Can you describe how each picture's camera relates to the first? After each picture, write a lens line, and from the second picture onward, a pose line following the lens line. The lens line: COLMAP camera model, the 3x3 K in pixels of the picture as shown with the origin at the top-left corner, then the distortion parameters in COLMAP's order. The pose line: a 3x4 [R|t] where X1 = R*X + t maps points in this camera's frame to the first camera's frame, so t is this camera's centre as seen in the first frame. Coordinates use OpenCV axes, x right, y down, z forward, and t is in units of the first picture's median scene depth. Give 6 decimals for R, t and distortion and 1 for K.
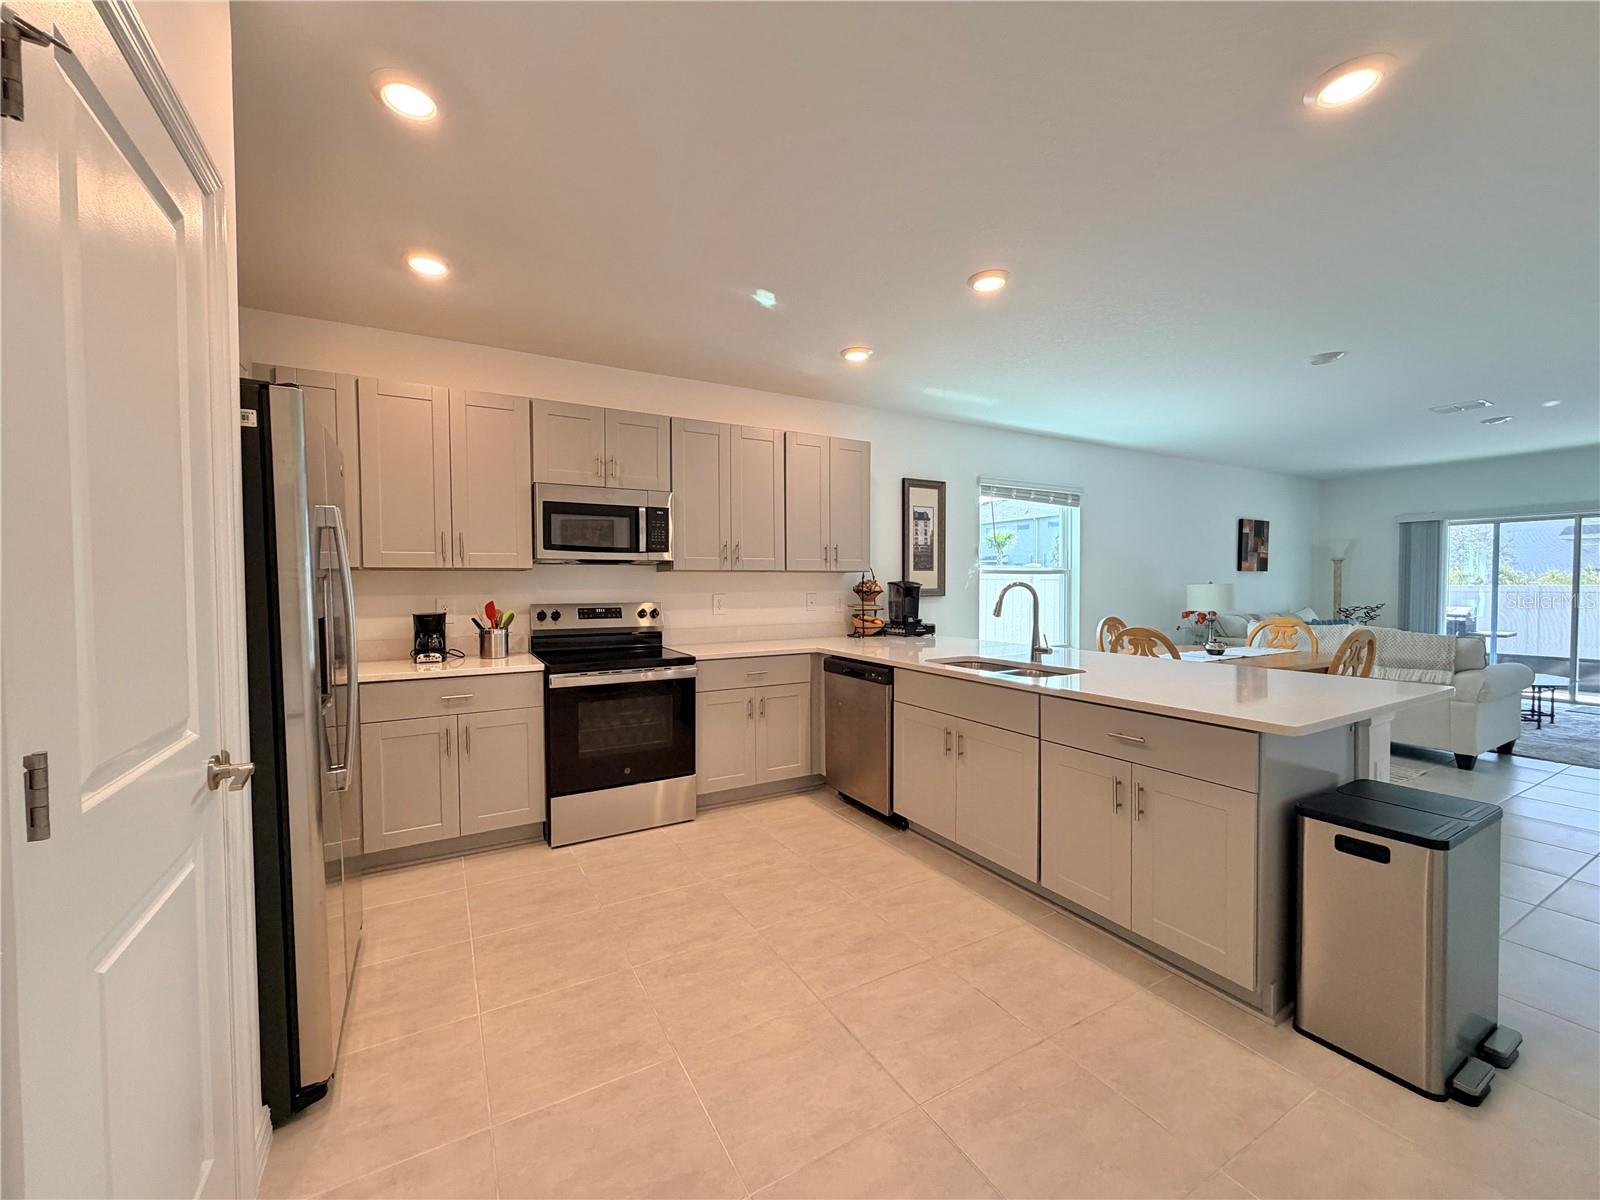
lens RADIAL K [[635.6, 0, 796.7], [0, 635.6, 599.4], [0, 0, 1]] dist [-0.000835, -0.000602]
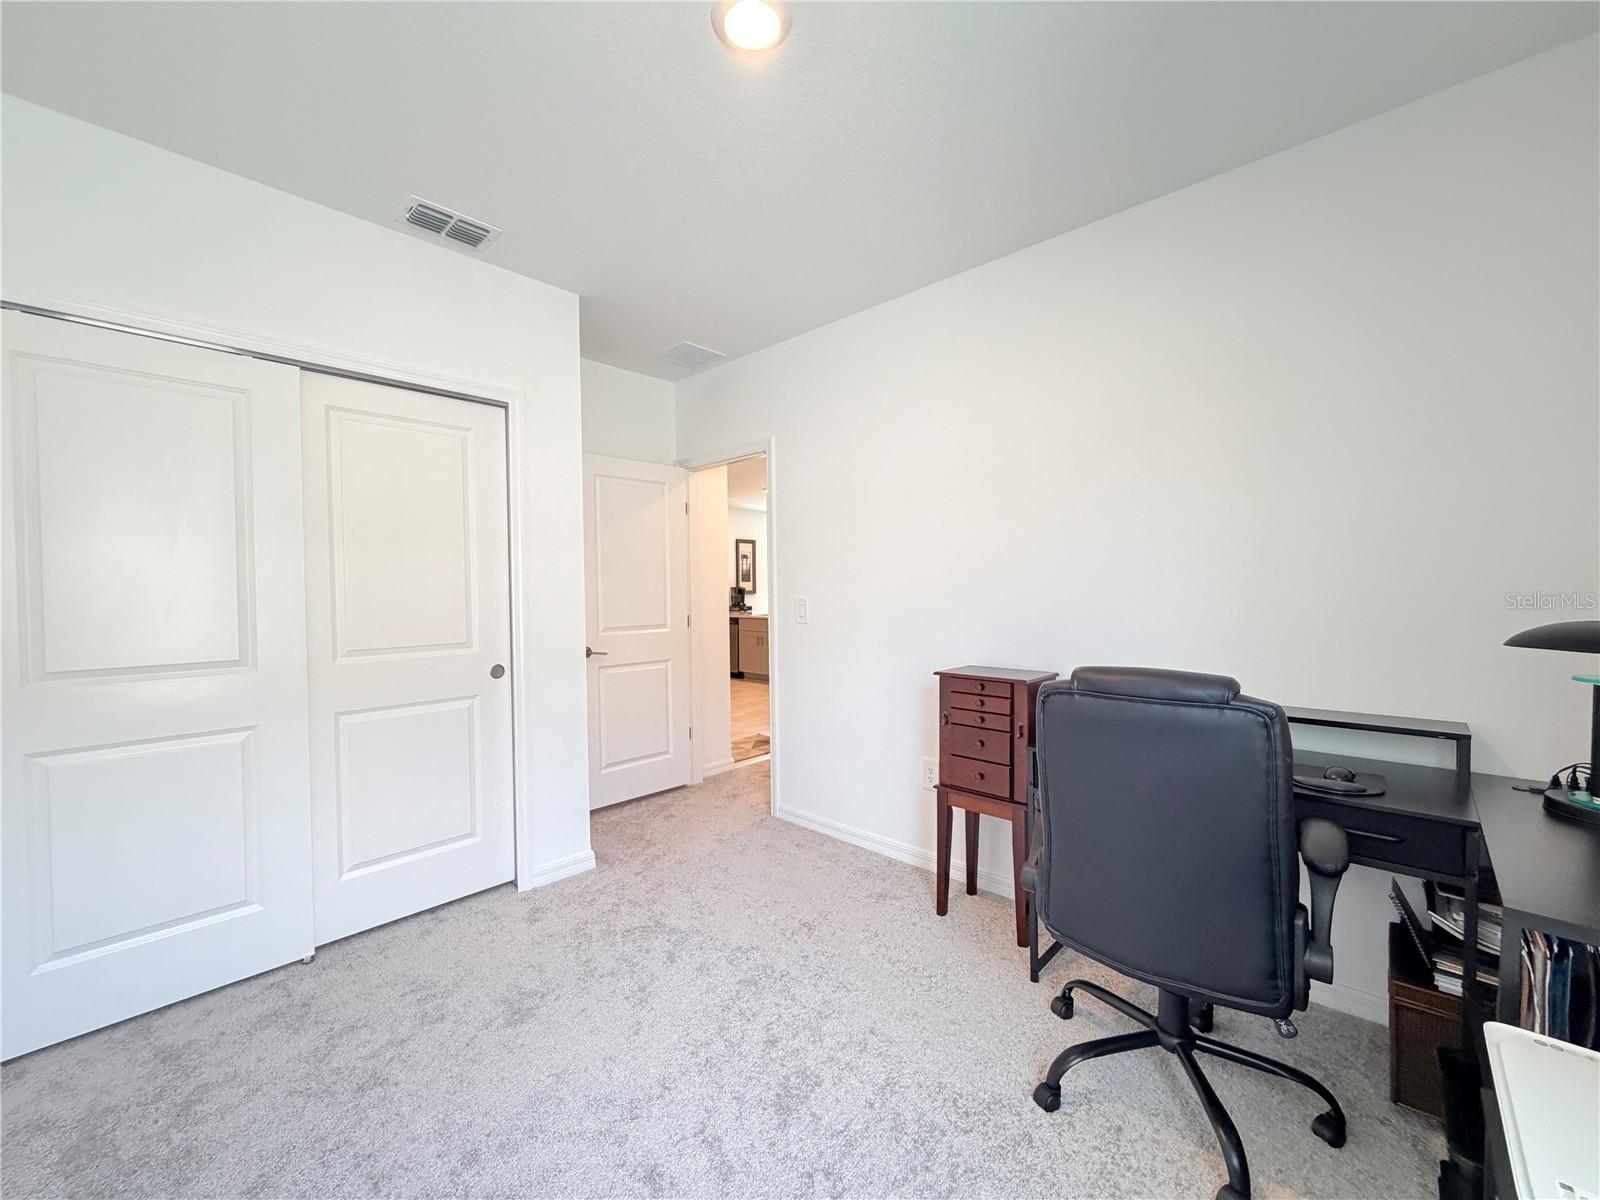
lens RADIAL K [[635.6, 0, 798.6], [0, 635.6, 601.3], [0, 0, 1]] dist [-0.000835, -0.000602]
pose [[0.955661, -0.008635, 0.294341, -0.341839], [0.011609, 0.999898, -0.008359, 0.051745], [-0.294239, 0.011406, 0.955664, -1.431307]]
